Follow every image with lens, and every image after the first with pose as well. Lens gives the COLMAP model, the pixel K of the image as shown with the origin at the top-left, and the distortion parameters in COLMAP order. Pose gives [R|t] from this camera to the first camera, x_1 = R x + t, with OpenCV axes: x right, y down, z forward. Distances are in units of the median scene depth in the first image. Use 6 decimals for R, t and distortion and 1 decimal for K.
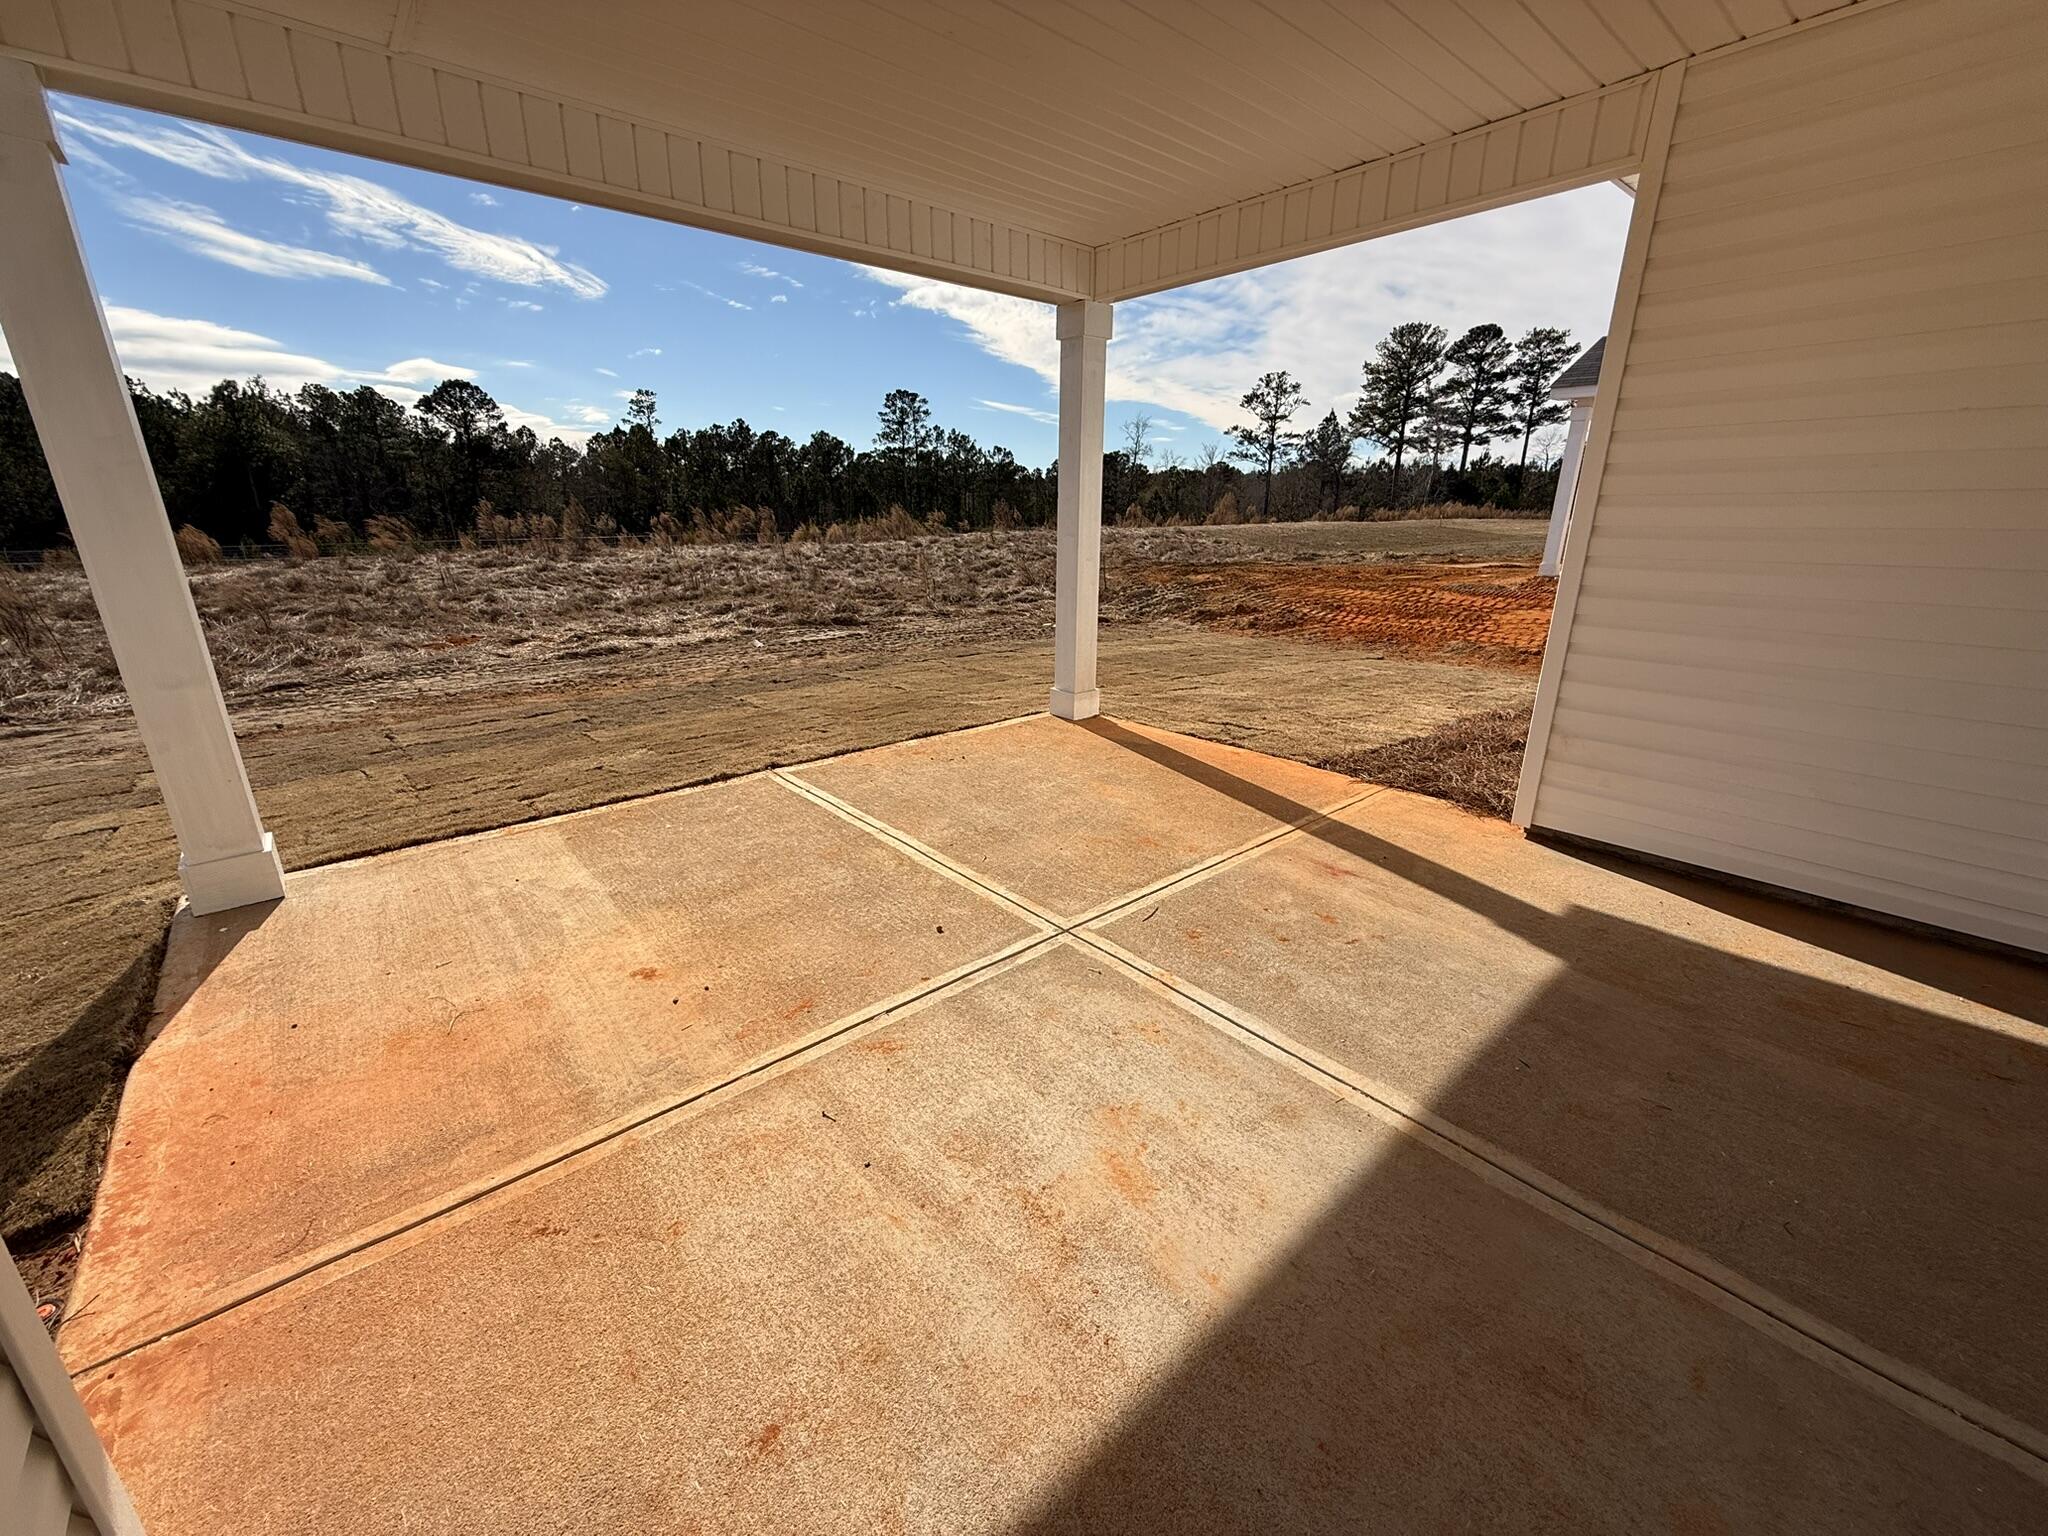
lens RADIAL K [[810.5, 0, 1015.1], [0, 810.5, 761.0], [0, 0, 1]] dist [0.000120, 0.000220]
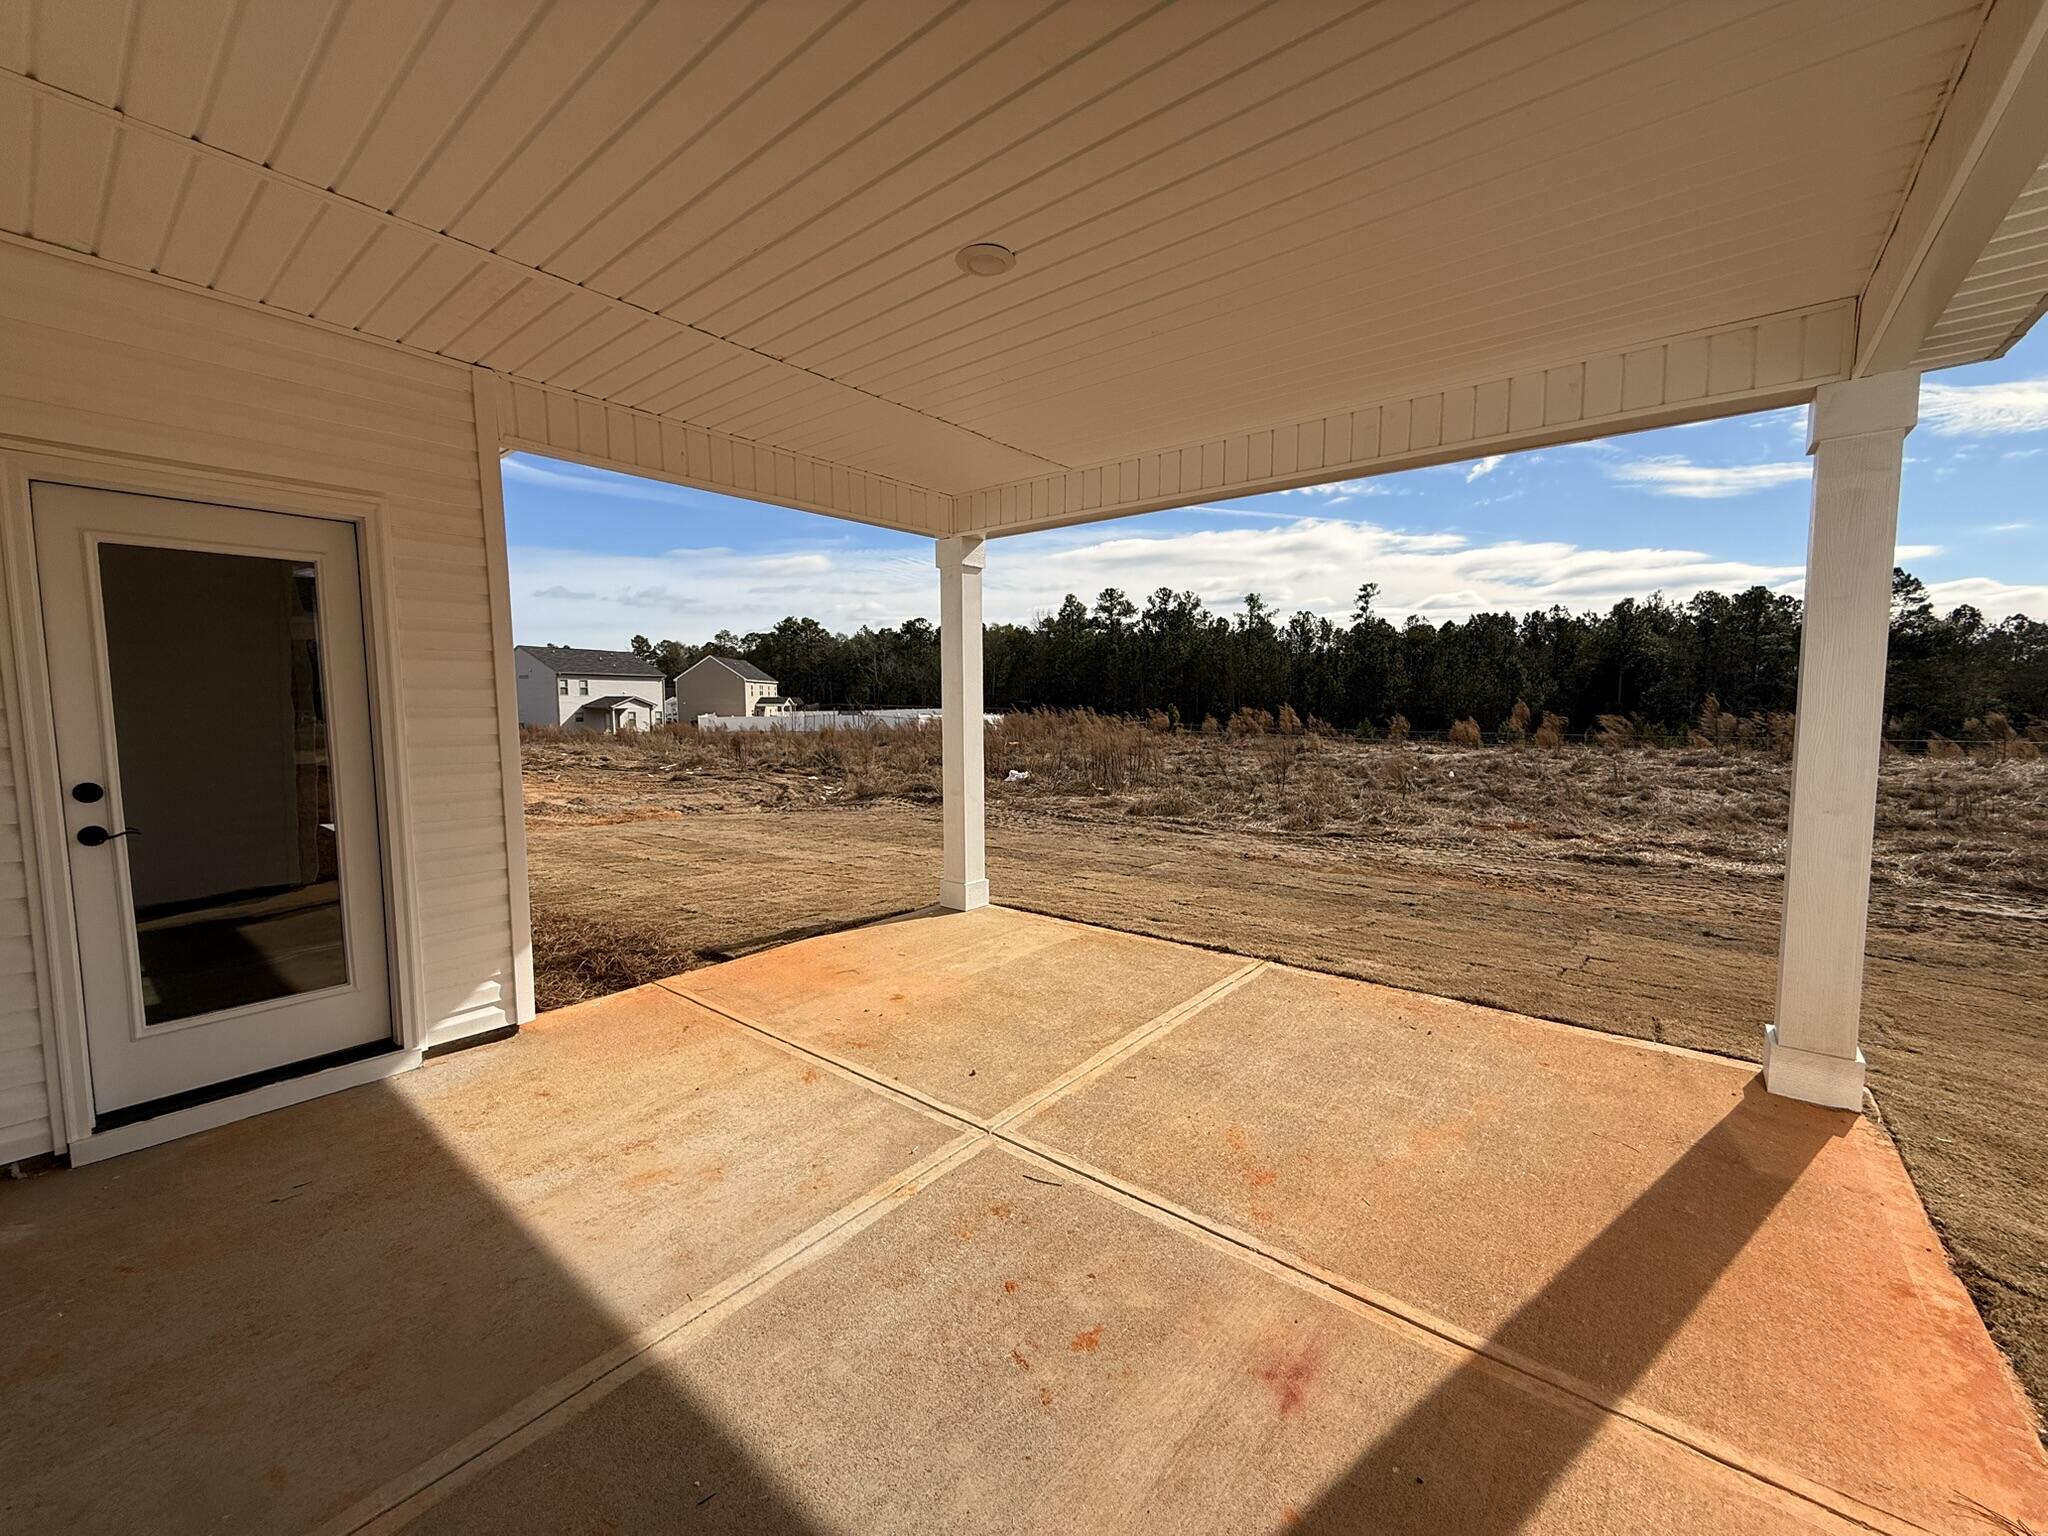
lens RADIAL K [[810.5, 0, 1013.7], [0, 810.5, 778.4], [0, 0, 1]] dist [0.000120, 0.000220]
pose [[0.176284, 0.091288, -0.980097, 0.635128], [-0.293975, 0.955132, 0.036087, -0.155950], [0.939416, 0.281763, 0.195211, 0.458373]]
